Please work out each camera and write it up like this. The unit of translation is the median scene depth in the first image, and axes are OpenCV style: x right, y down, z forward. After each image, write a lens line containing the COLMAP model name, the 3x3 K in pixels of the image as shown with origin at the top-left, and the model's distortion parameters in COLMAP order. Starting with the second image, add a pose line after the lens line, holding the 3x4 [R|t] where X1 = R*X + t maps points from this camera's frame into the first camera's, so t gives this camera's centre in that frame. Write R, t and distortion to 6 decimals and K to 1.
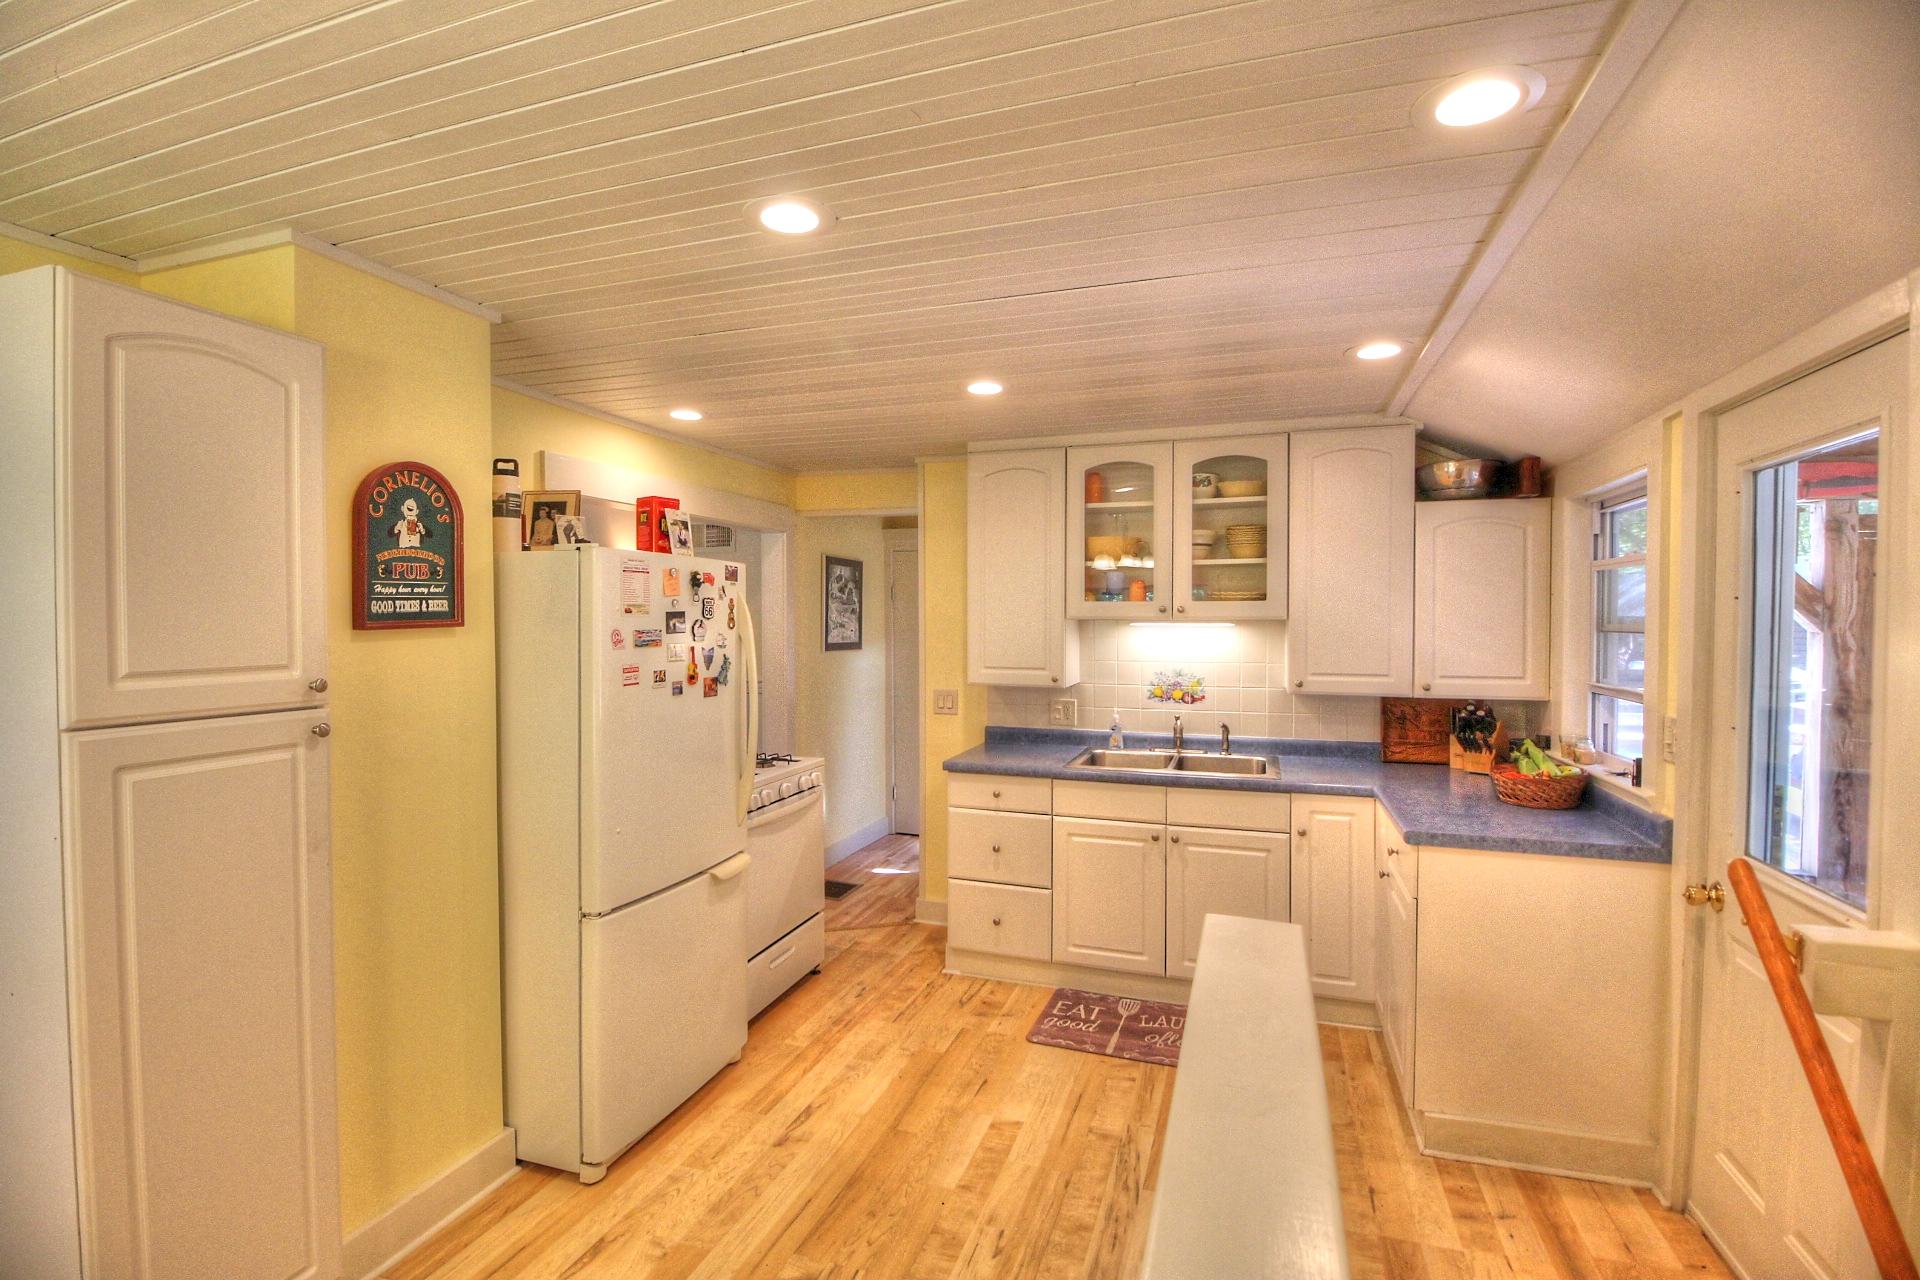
lens RADIAL K [[892.0, 0, 955.4], [0, 892.0, 633.0], [0, 0, 1]] dist [0.000451, -0.012775]
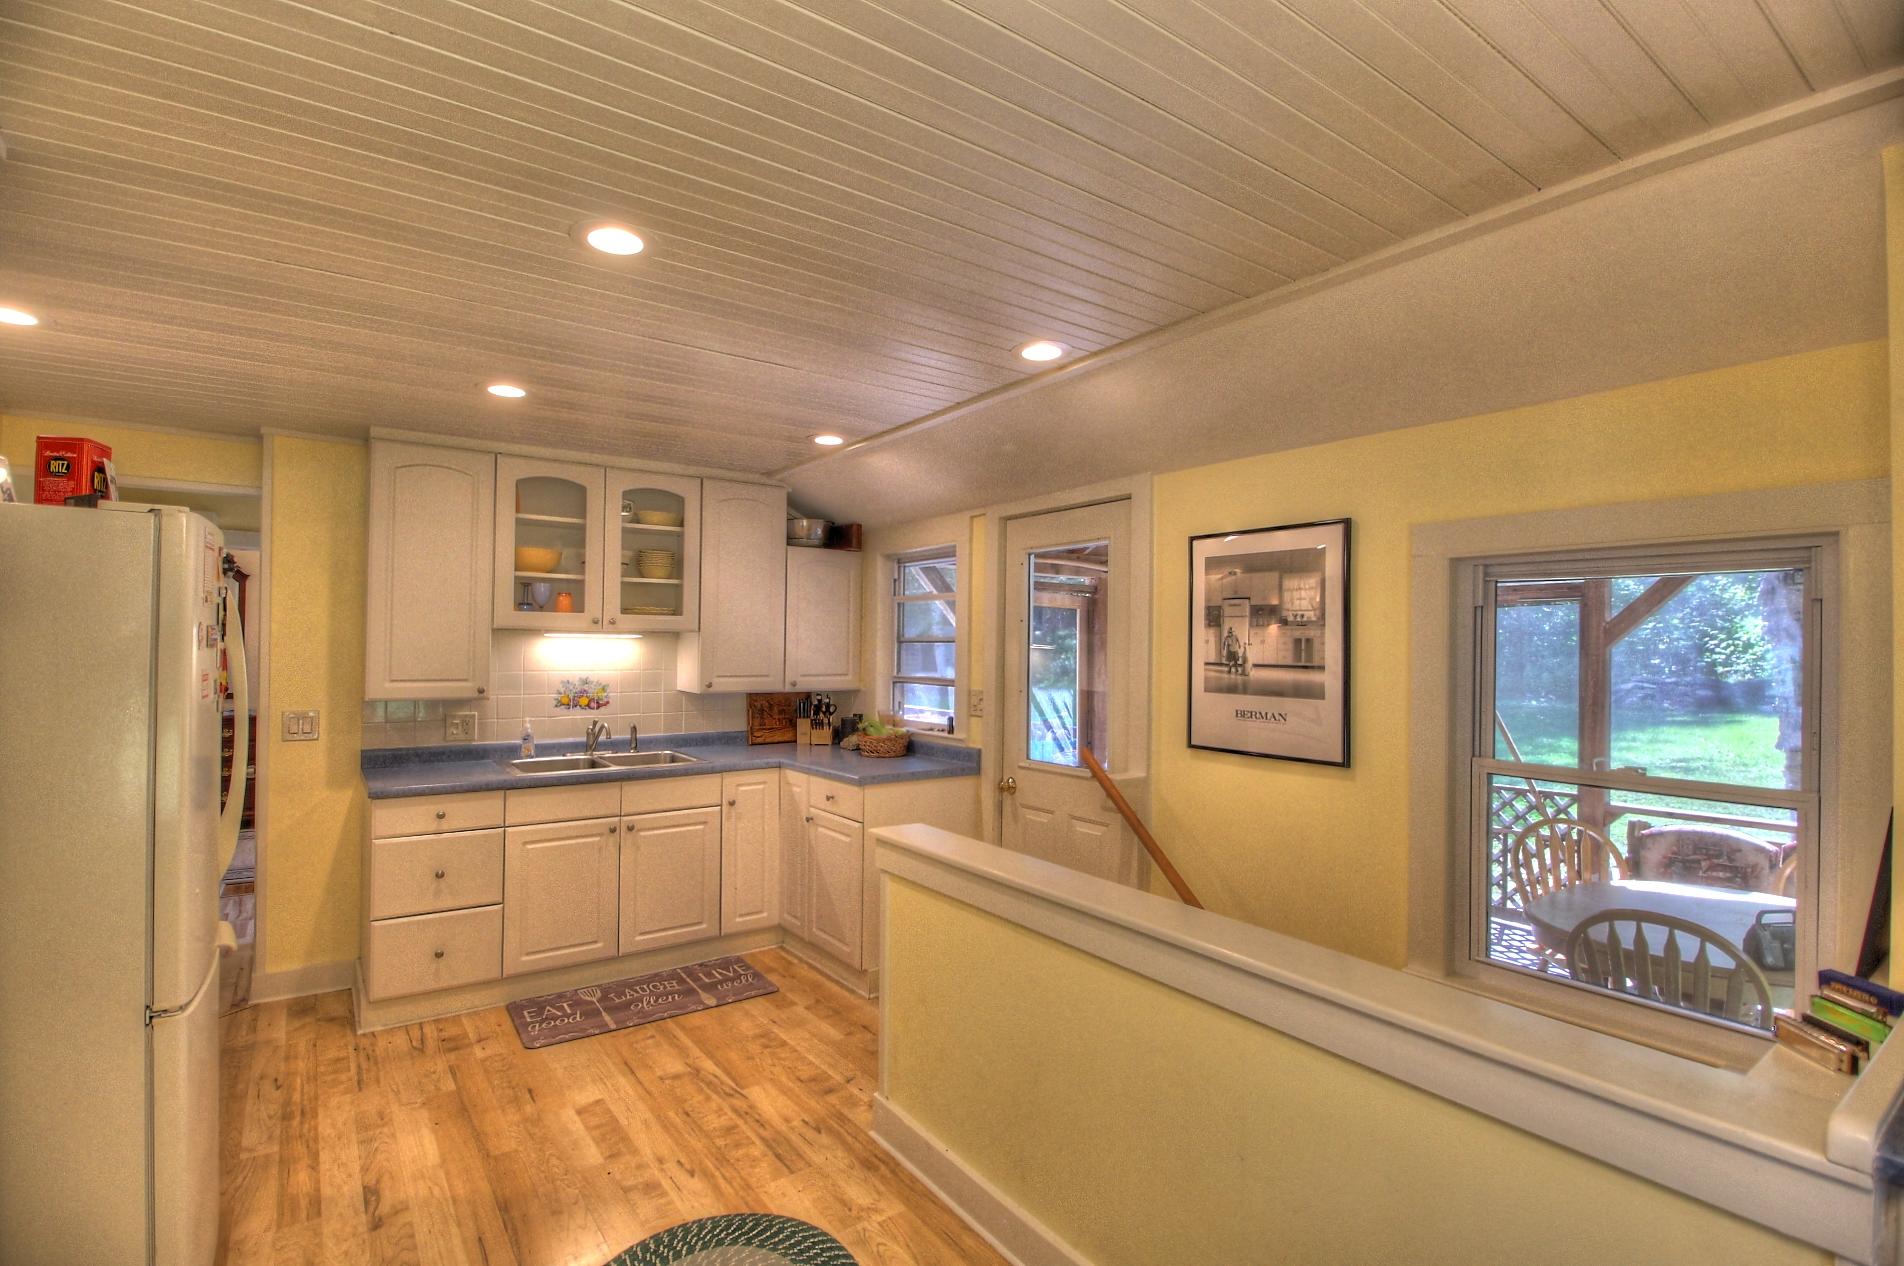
lens RADIAL K [[893.5, 0, 946.9], [0, 893.5, 630.8], [0, 0, 1]] dist [0.001274, -0.012937]
pose [[0.571499, 0.019275, 0.820376, -0.505402], [0.005827, 0.999604, -0.027546, 0.021886], [-0.820582, 0.020523, 0.571160, 0.040932]]
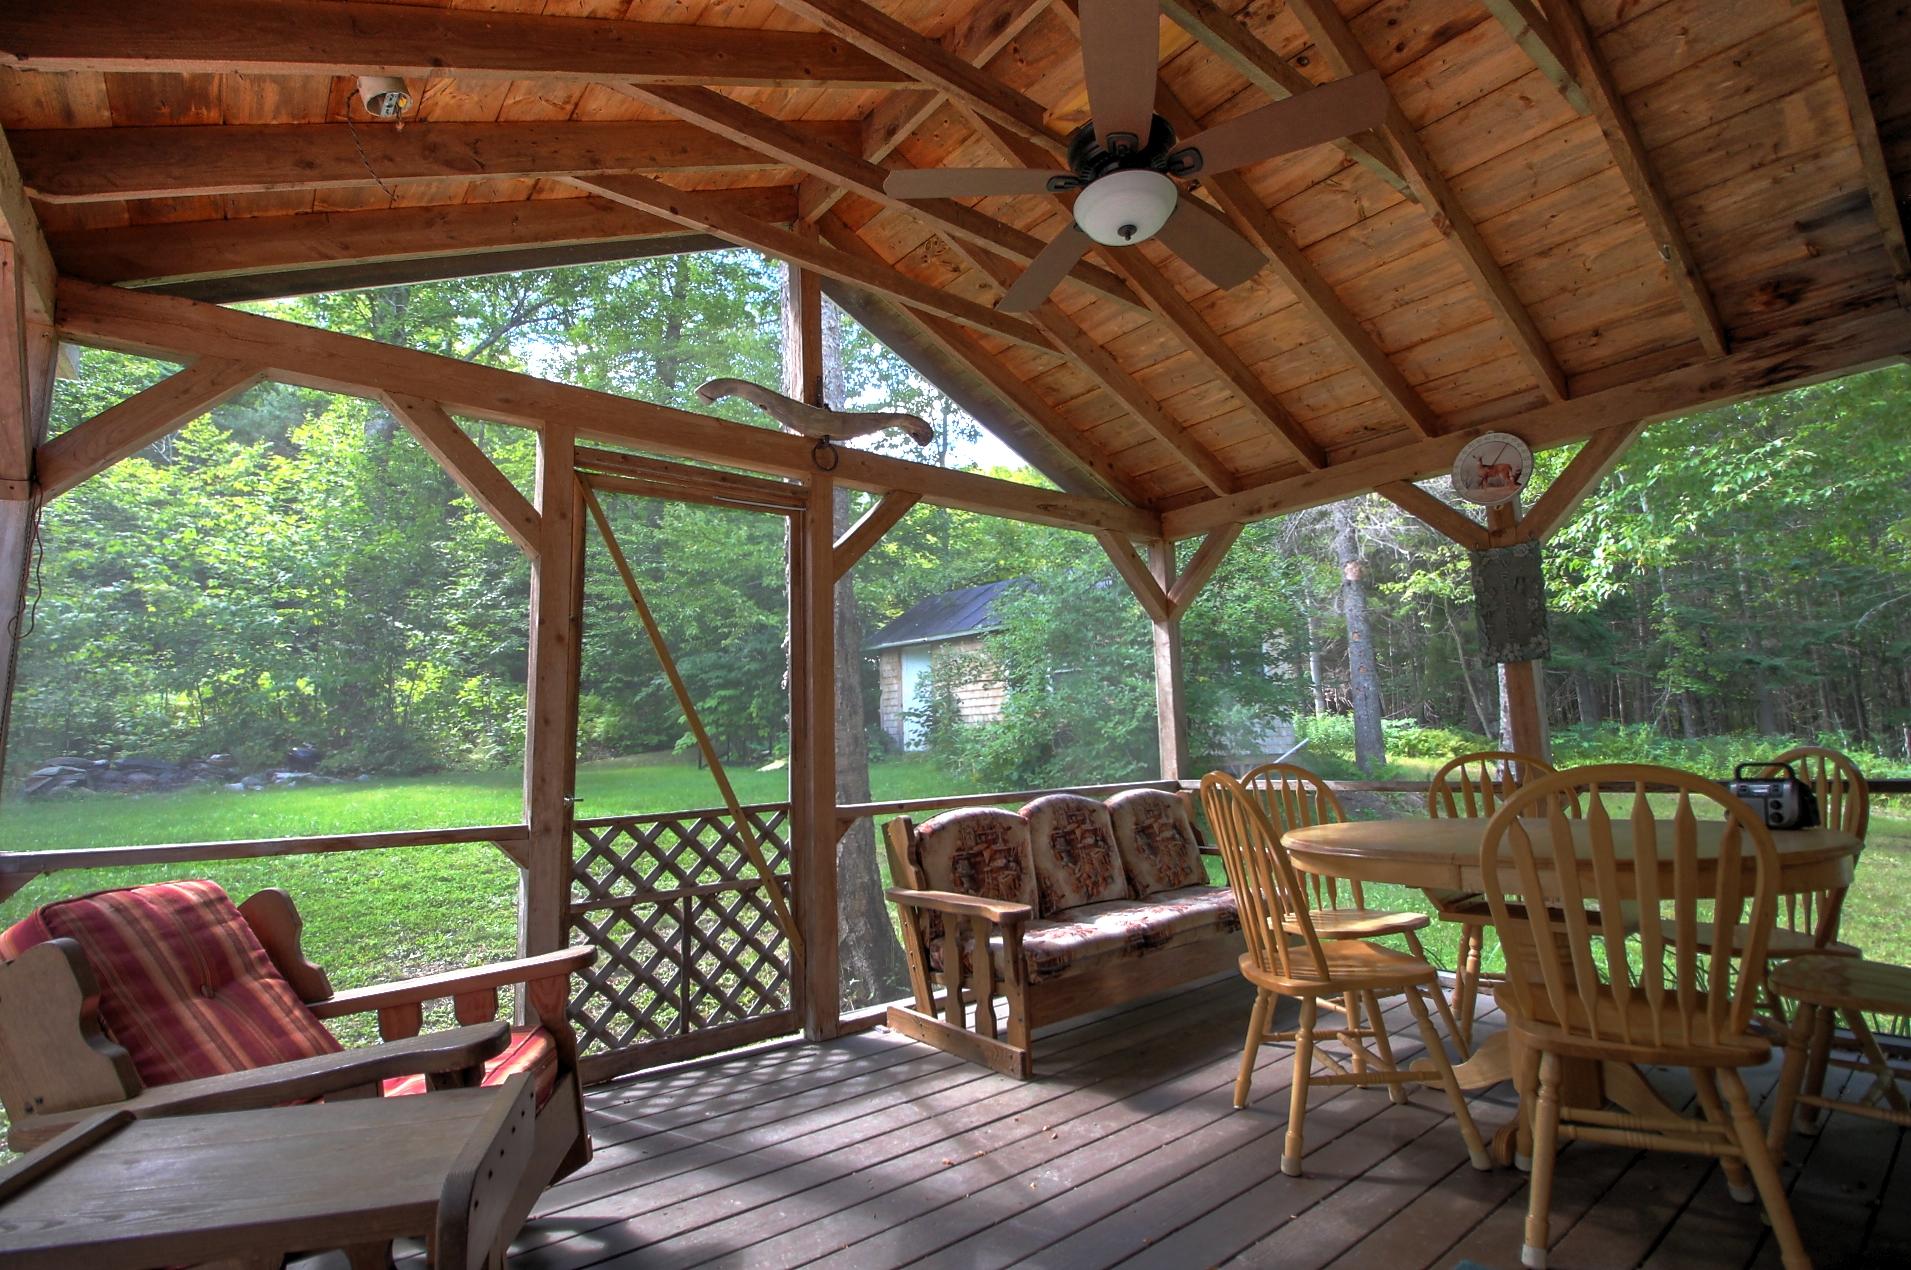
lens RADIAL K [[881.4, 0, 947.0], [0, 881.4, 627.8], [0, 0, 1]] dist [-0.001627, -0.011199]
pose [[-0.850074, 0.099277, 0.517222, 0.883627], [0.038990, 0.991241, -0.126181, 0.231809], [-0.525218, -0.087096, -0.846499, 0.894712]]
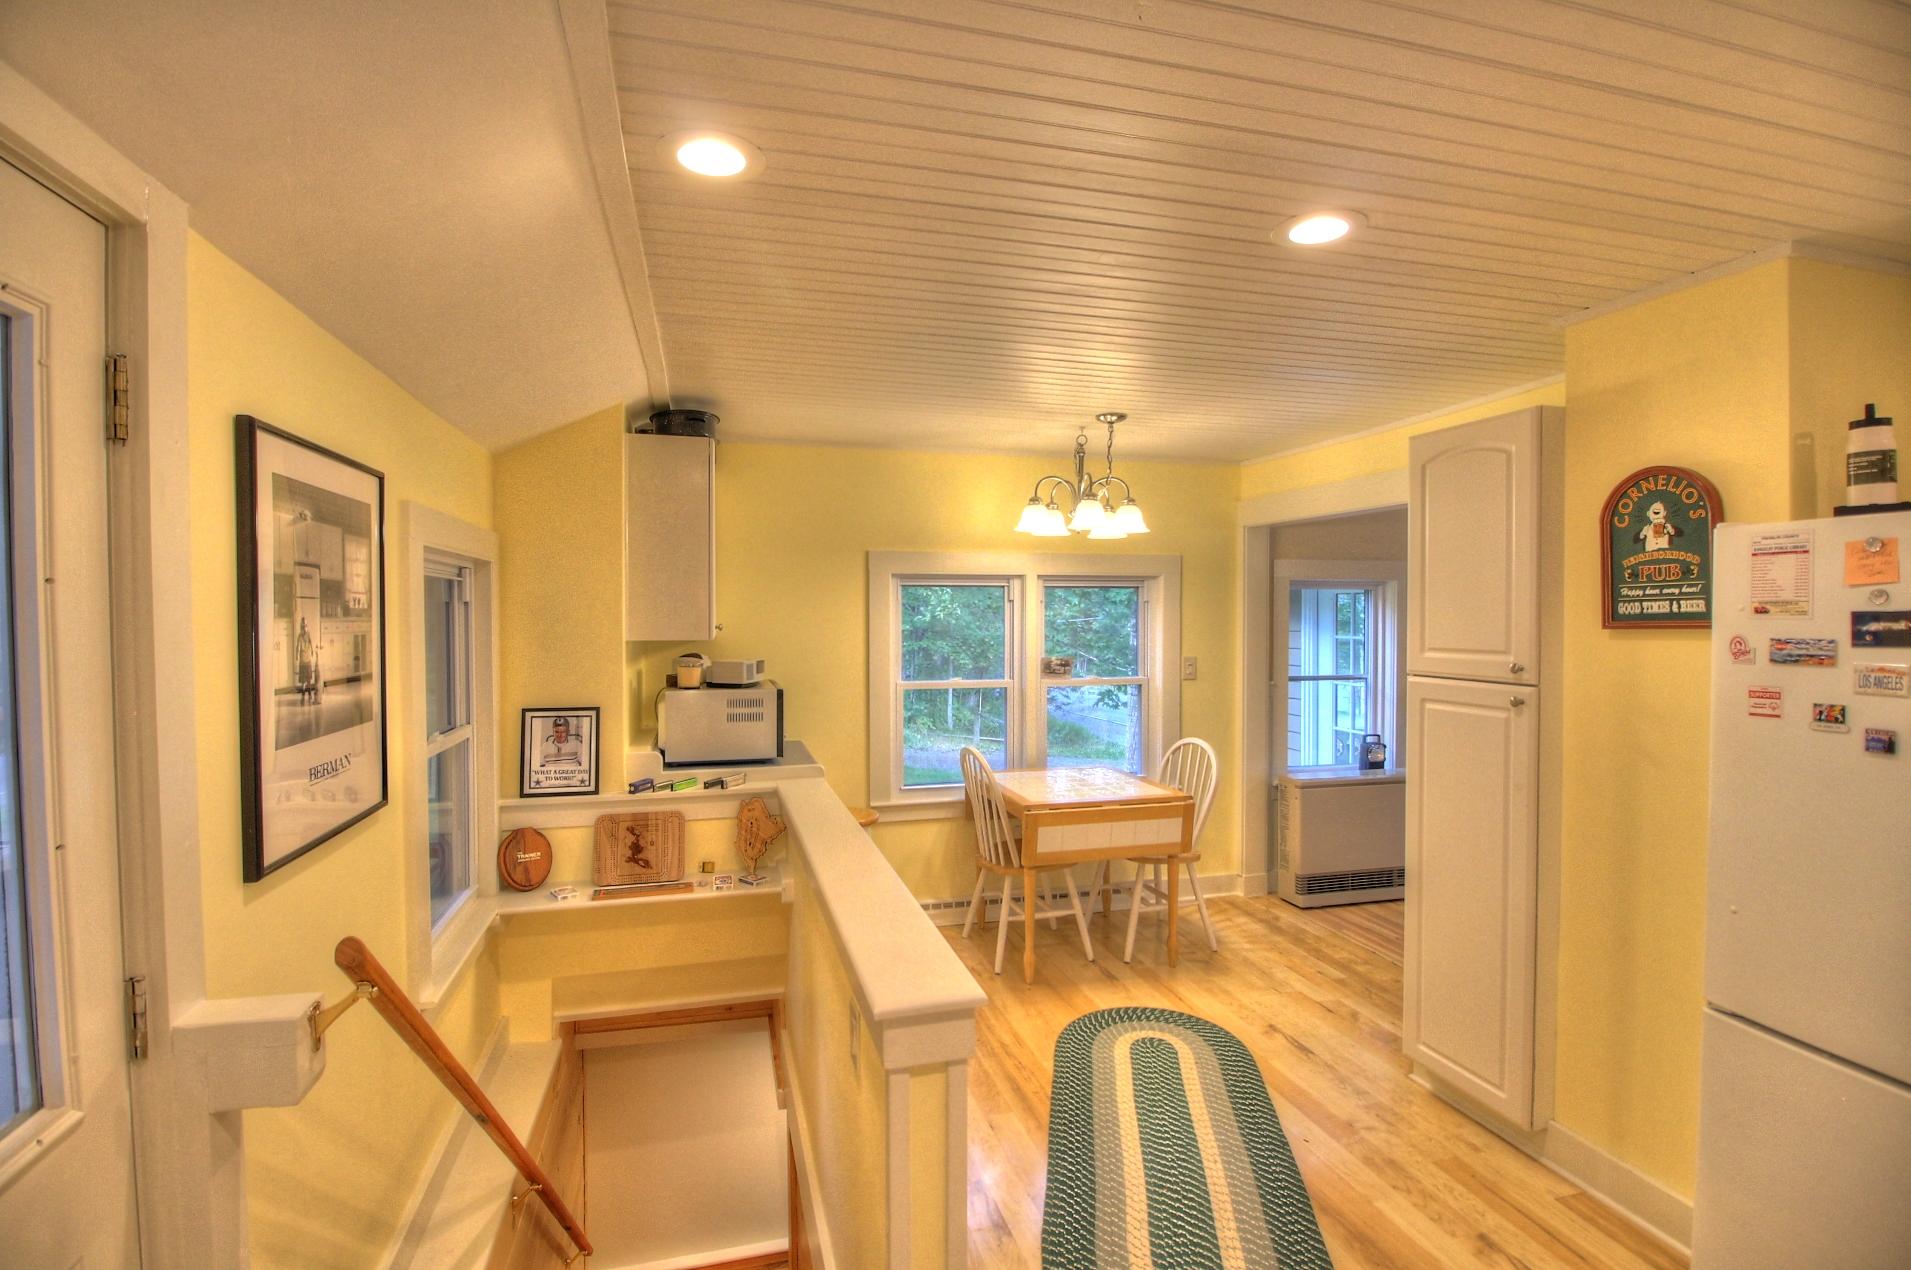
lens RADIAL K [[883.8, 0, 944.8], [0, 883.8, 630.0], [0, 0, 1]] dist [0.000741, -0.012995]
pose [[-0.825515, 0.010816, -0.564276, 0.451514], [-0.010666, 0.999339, 0.034759, -0.021488], [0.564279, 0.034713, -0.824854, 0.974283]]
